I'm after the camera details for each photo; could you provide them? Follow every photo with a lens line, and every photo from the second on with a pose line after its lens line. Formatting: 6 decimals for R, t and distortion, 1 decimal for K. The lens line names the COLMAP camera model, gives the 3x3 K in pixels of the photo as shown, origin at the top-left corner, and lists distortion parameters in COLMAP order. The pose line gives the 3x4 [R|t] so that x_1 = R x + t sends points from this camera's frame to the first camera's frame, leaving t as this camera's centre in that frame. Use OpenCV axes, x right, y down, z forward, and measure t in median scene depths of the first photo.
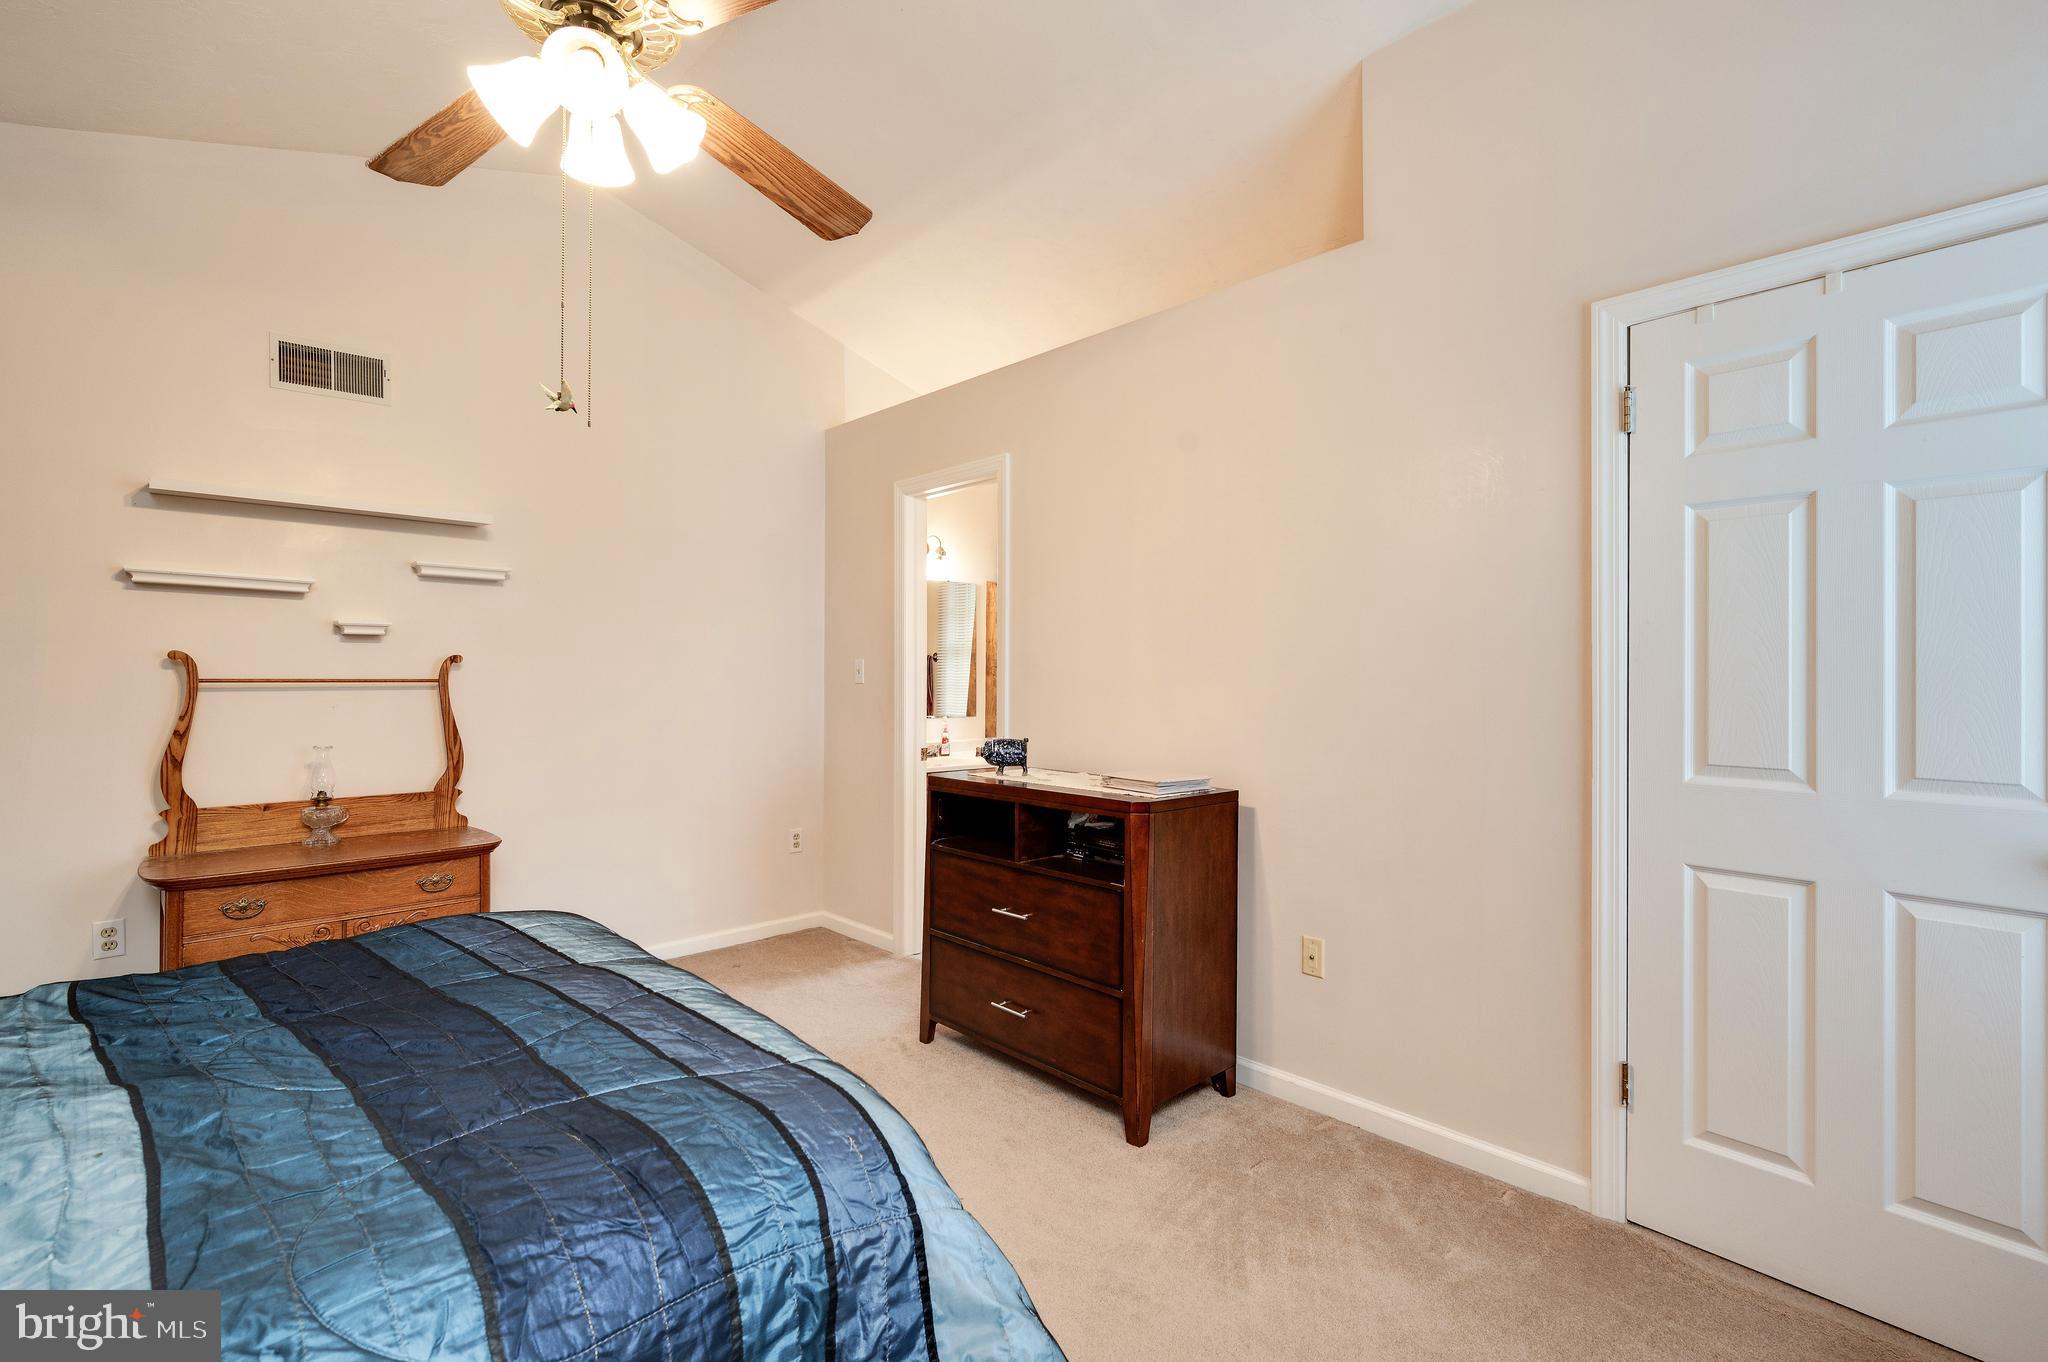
lens RADIAL K [[961.9, 0, 1029.2], [0, 961.9, 685.0], [0, 0, 1]] dist [-0.001463, -0.000258]
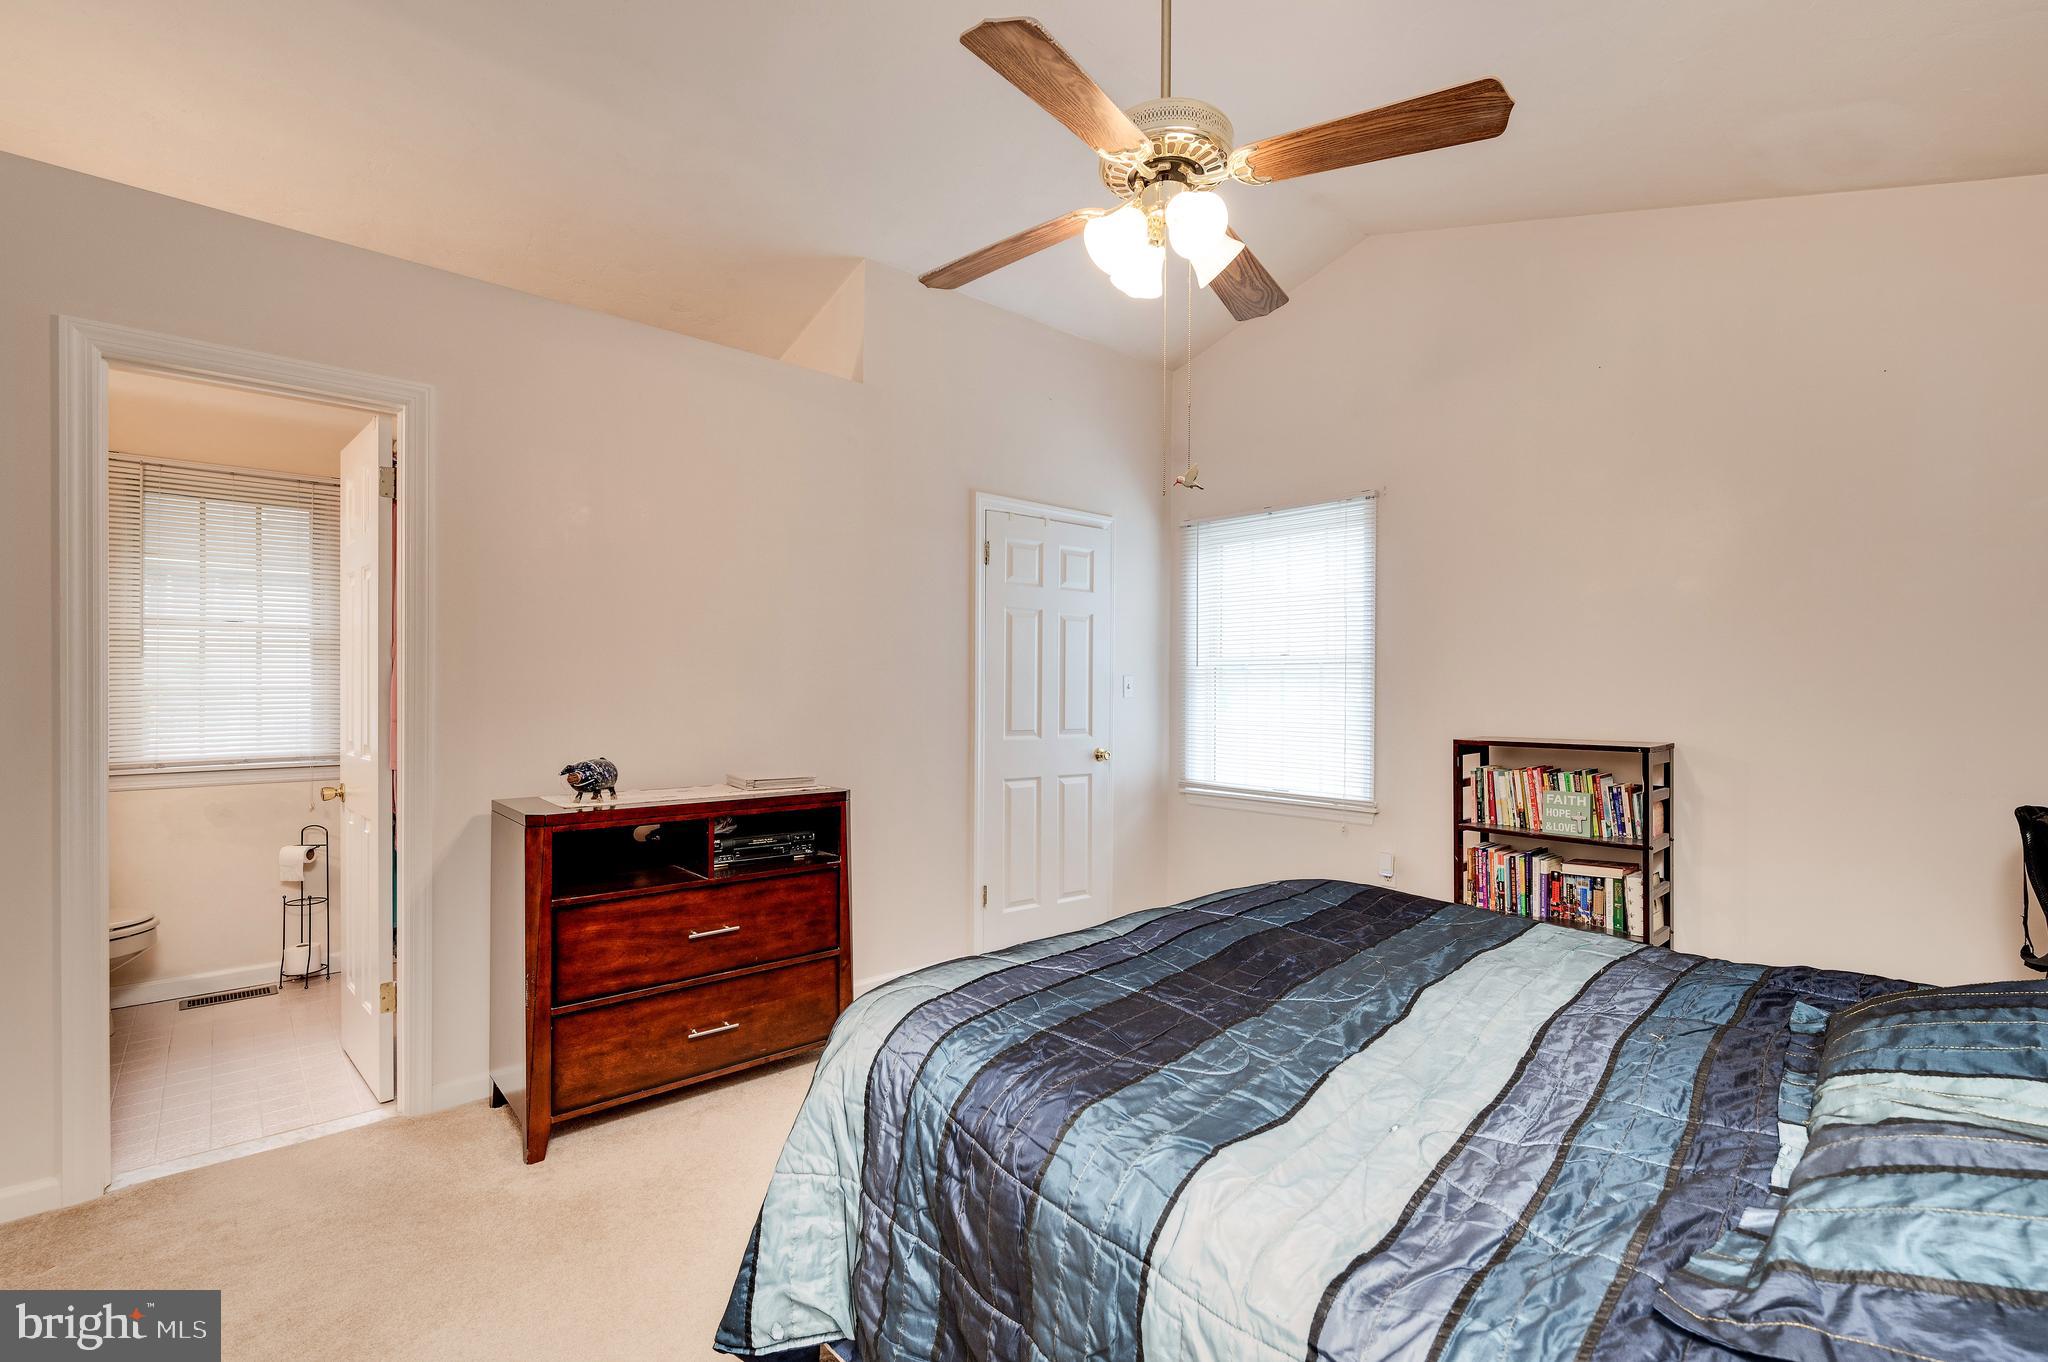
lens RADIAL K [[961.9, 0, 1029.2], [0, 961.9, 685.0], [0, 0, 1]] dist [-0.001463, -0.000258]
pose [[-0.007225, -0.006935, 0.999950, -1.112267], [-0.008650, 0.999939, 0.006872, -0.026274], [-0.999936, -0.008600, -0.007284, 0.763137]]
